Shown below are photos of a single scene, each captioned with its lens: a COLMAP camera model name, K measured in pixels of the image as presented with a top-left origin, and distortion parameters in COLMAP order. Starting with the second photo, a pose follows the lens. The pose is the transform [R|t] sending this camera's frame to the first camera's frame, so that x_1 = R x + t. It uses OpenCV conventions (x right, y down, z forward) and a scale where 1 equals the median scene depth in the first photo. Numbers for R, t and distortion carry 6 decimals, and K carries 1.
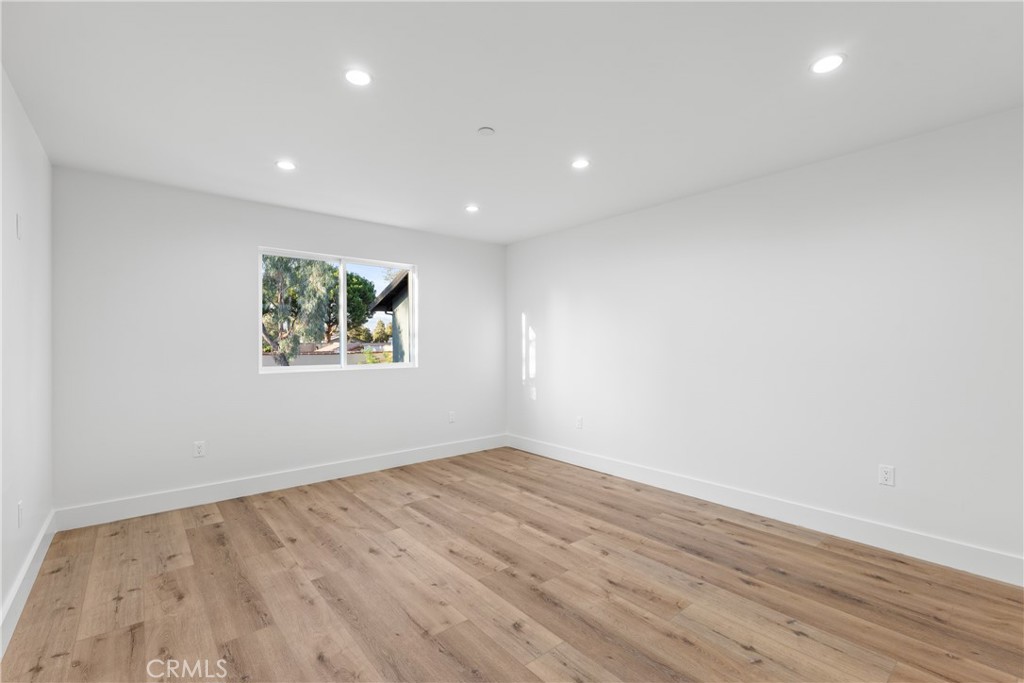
lens RADIAL K [[465.0, 0, 511.7], [0, 465.0, 342.4], [0, 0, 1]] dist [0.001921, -0.002547]
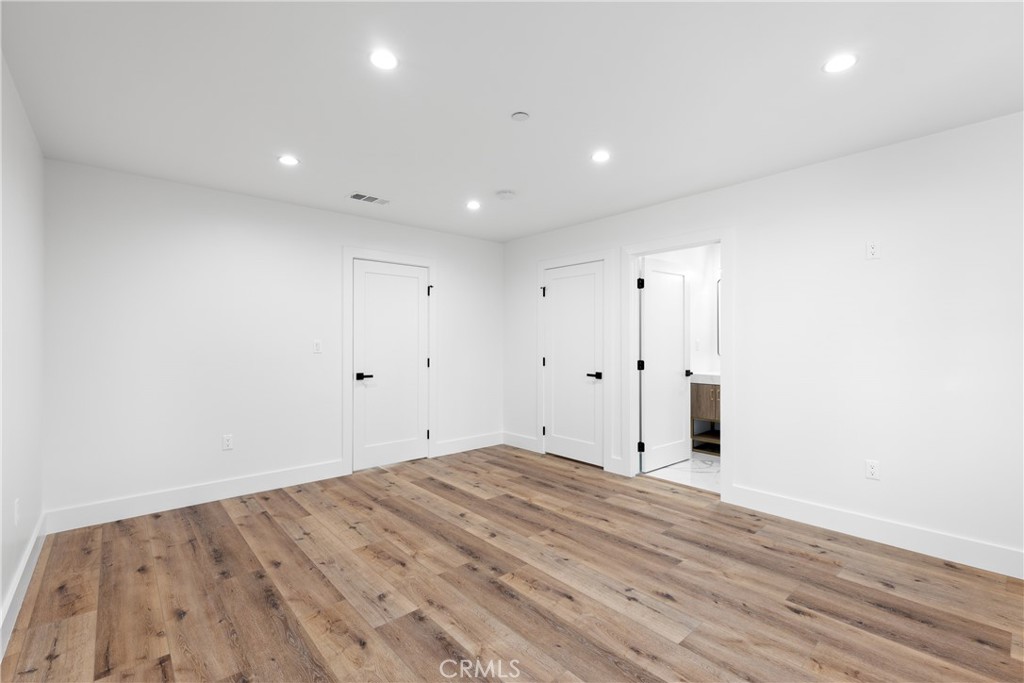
lens RADIAL K [[465.0, 0, 512.4], [0, 465.0, 341.7], [0, 0, 1]] dist [0.001921, -0.002547]
pose [[-0.999662, 0.005662, -0.025359, -0.012620], [0.005759, 0.999976, -0.003754, 0.006326], [0.025337, -0.003898, -0.999671, 1.977201]]
